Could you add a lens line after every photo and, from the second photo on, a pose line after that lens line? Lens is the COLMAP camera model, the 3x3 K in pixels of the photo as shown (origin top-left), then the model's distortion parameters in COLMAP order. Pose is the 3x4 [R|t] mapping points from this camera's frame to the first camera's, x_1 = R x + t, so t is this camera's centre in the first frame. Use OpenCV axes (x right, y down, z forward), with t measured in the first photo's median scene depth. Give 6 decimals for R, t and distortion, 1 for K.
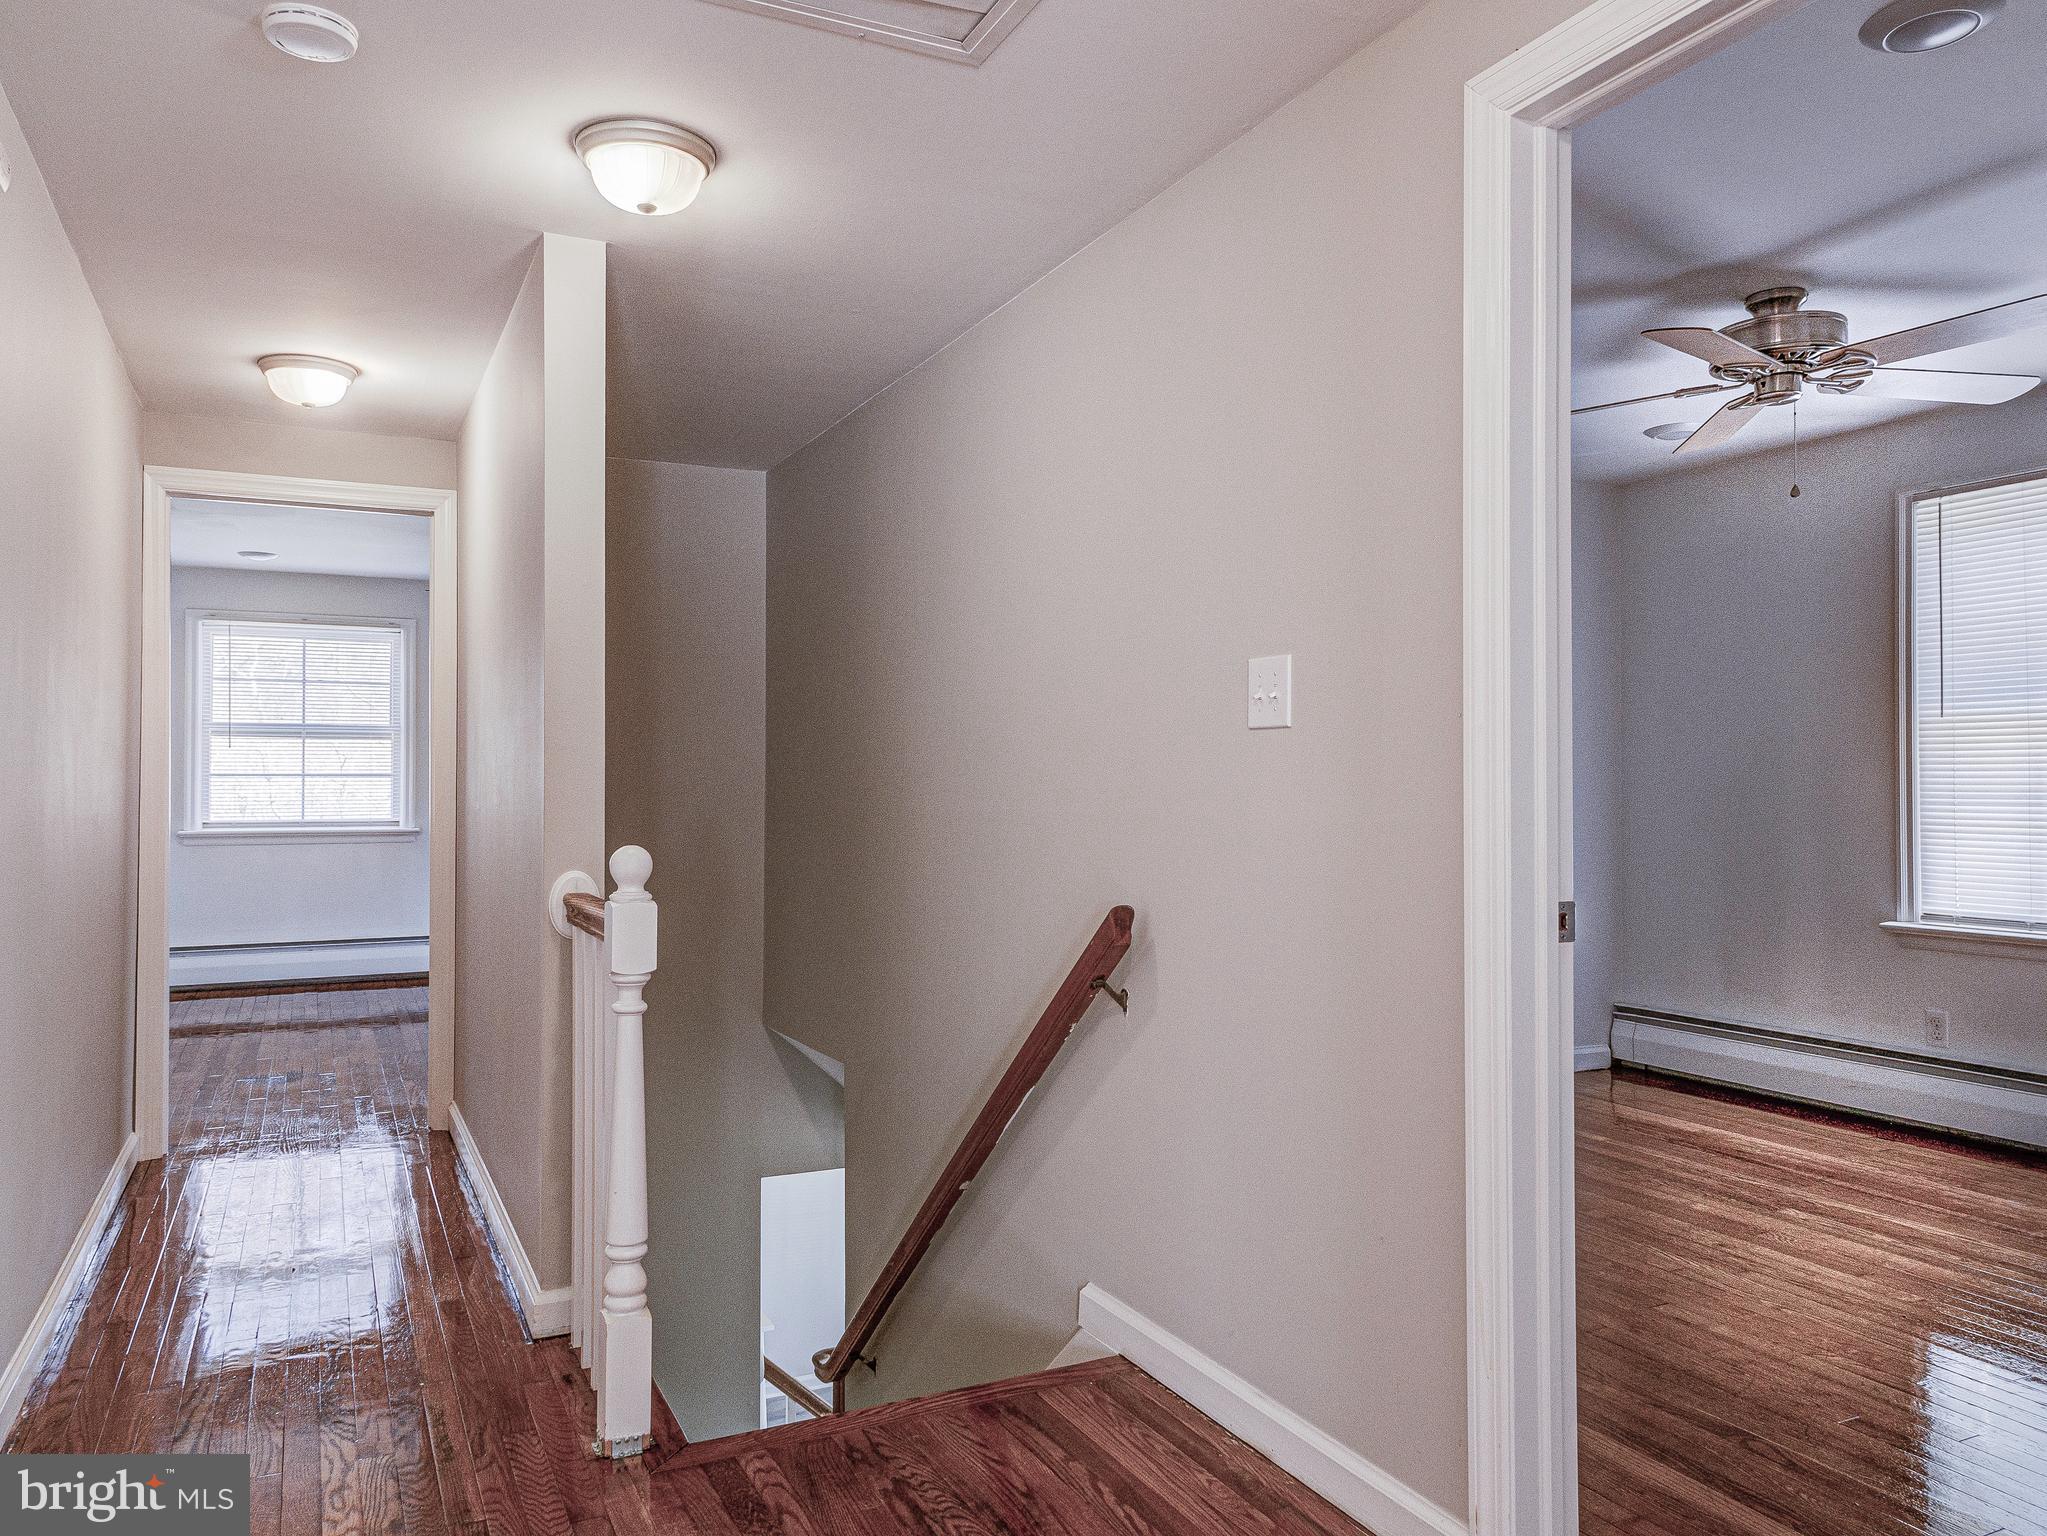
lens RADIAL K [[1463.4, 0, 1025.8], [0, 1463.4, 766.9], [0, 0, 1]] dist [-0.011546, 0.008771]
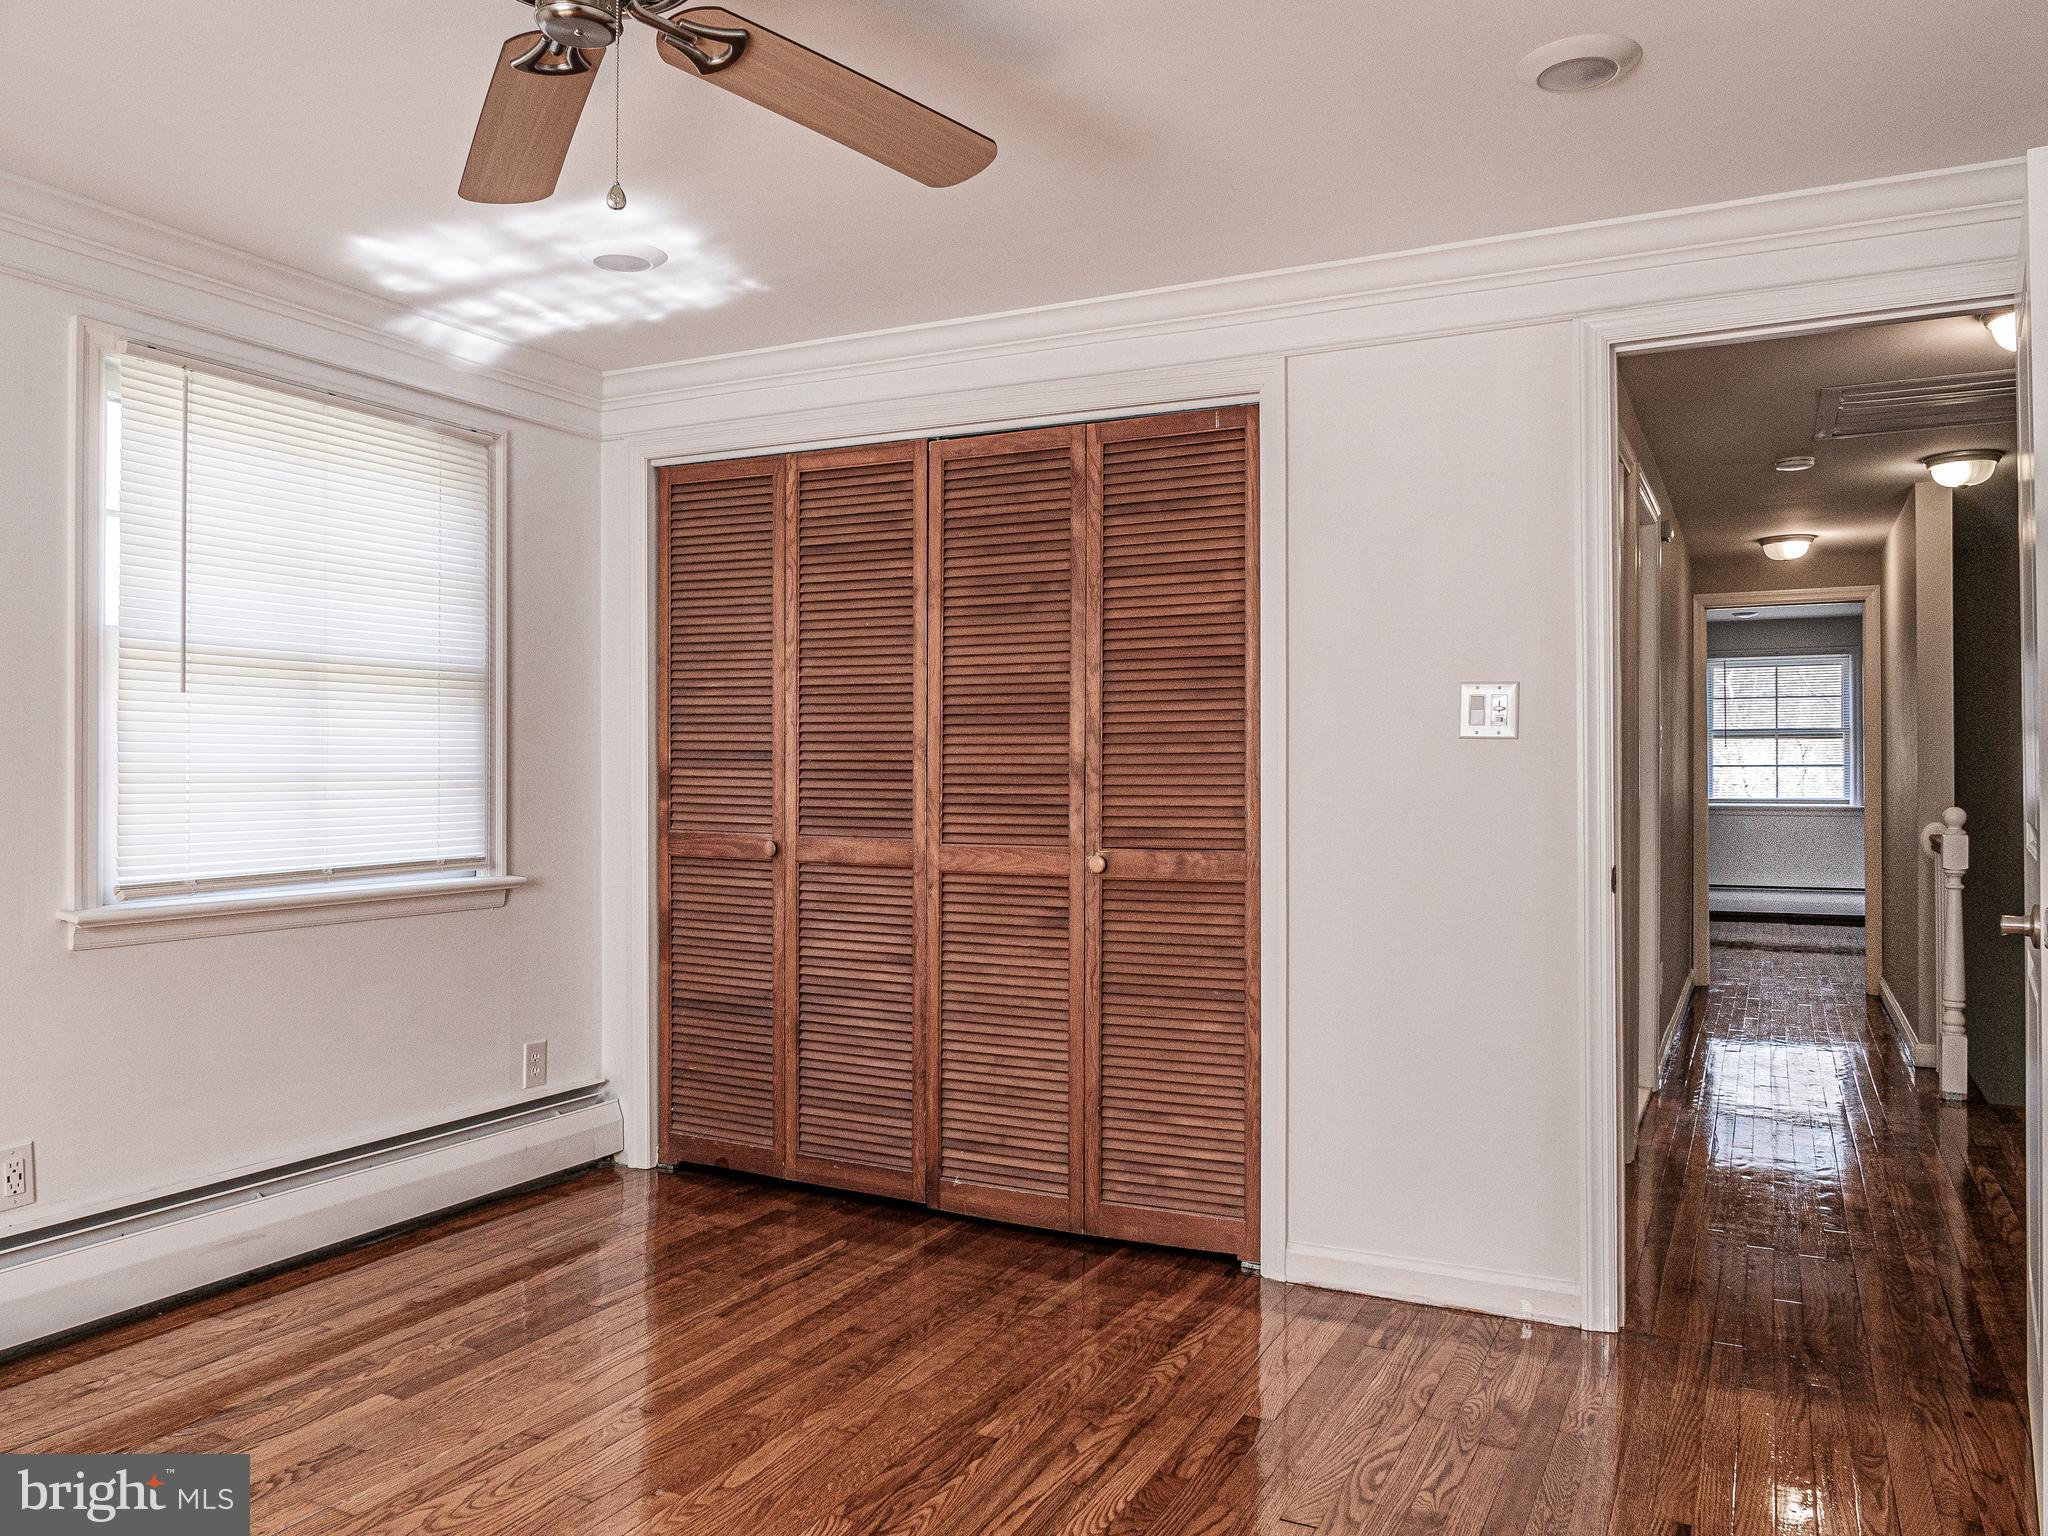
lens RADIAL K [[1464.1, 0, 1077.9], [0, 1464.1, 746.9], [0, 0, 1]] dist [-0.011546, 0.008771]
pose [[0.624199, -0.010848, -0.781190, 0.451898], [0.009564, 0.999935, -0.006243, -0.025882], [0.781206, -0.003574, 0.624263, -0.996967]]
